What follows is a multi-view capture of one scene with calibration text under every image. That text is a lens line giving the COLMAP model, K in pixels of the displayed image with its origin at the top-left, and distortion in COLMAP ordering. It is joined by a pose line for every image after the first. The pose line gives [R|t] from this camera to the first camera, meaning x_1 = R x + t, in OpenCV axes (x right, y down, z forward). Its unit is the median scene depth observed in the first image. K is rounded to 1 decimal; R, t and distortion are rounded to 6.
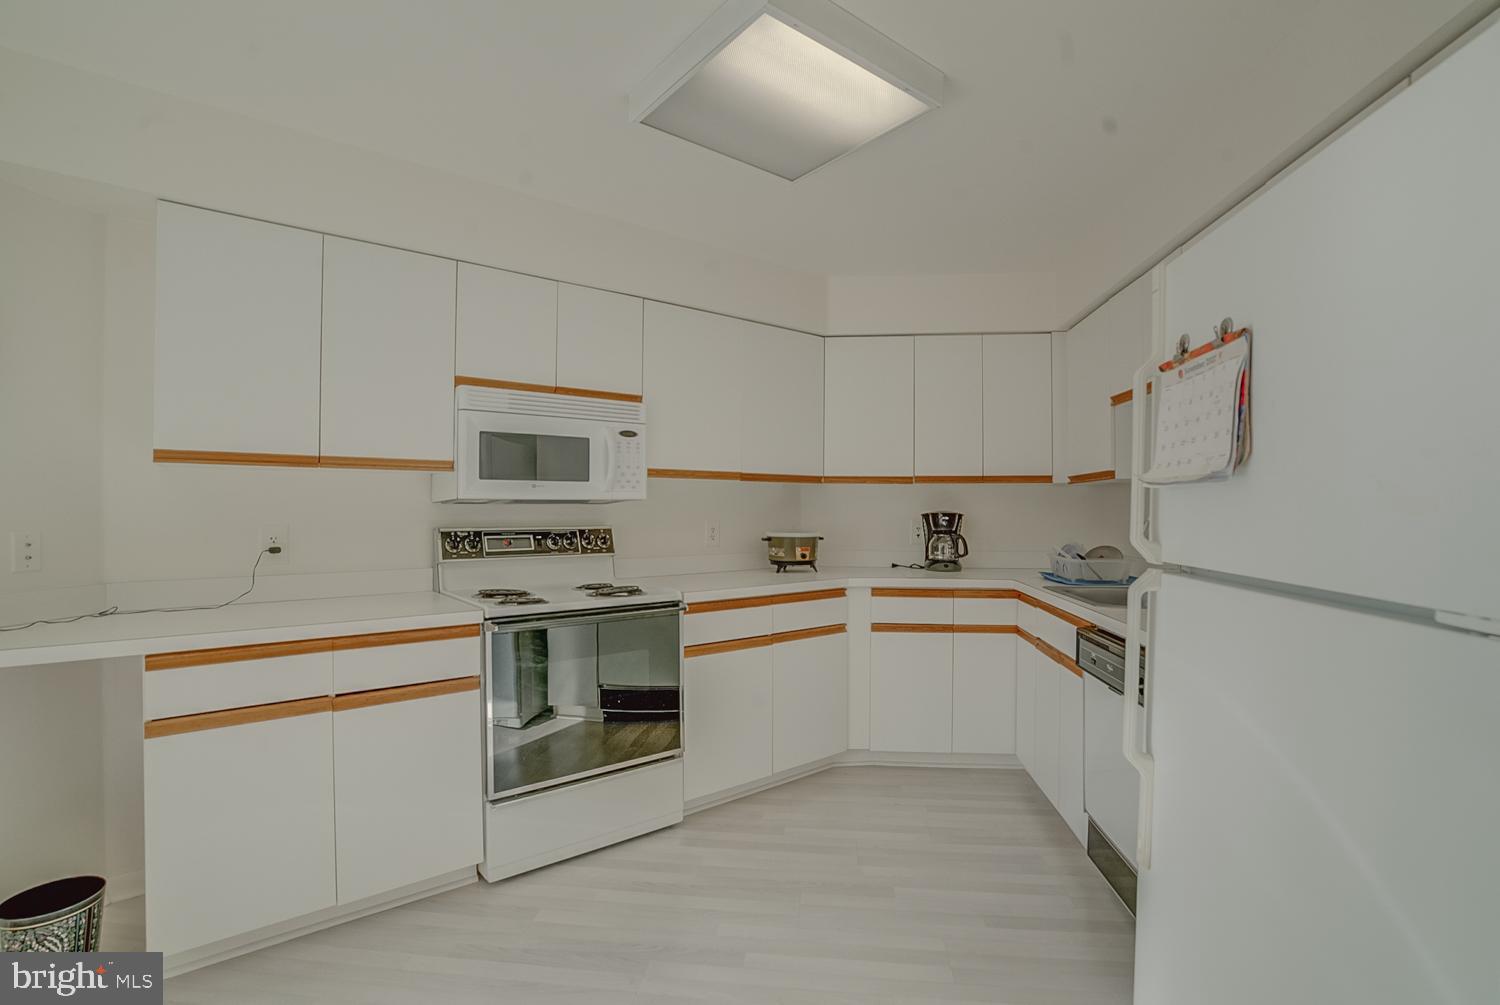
lens RADIAL K [[691.7, 0, 759.3], [0, 691.7, 511.0], [0, 0, 1]] dist [-0.039174, 0.000947]
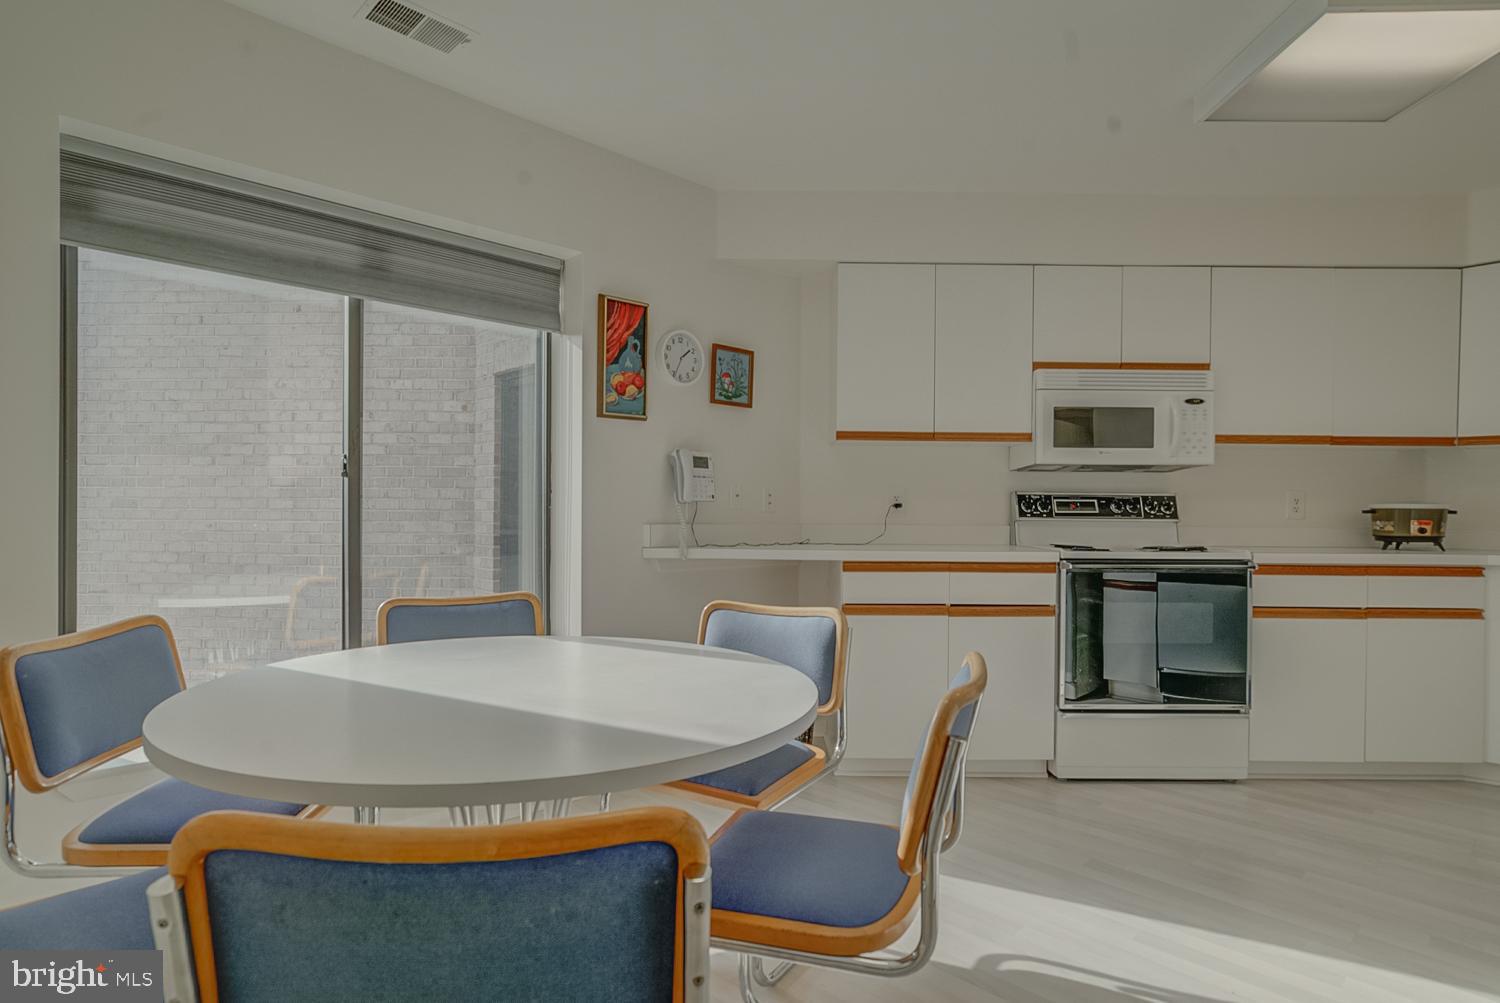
lens RADIAL K [[805.4, 0, 749.3], [0, 805.4, 510.9], [0, 0, 1]] dist [-0.026309, 0.011369]
pose [[0.764208, 0.009749, -0.644896, 0.076019], [-0.011598, 0.999932, 0.001372, 0.059977], [0.644865, 0.006431, 0.764269, -0.352269]]
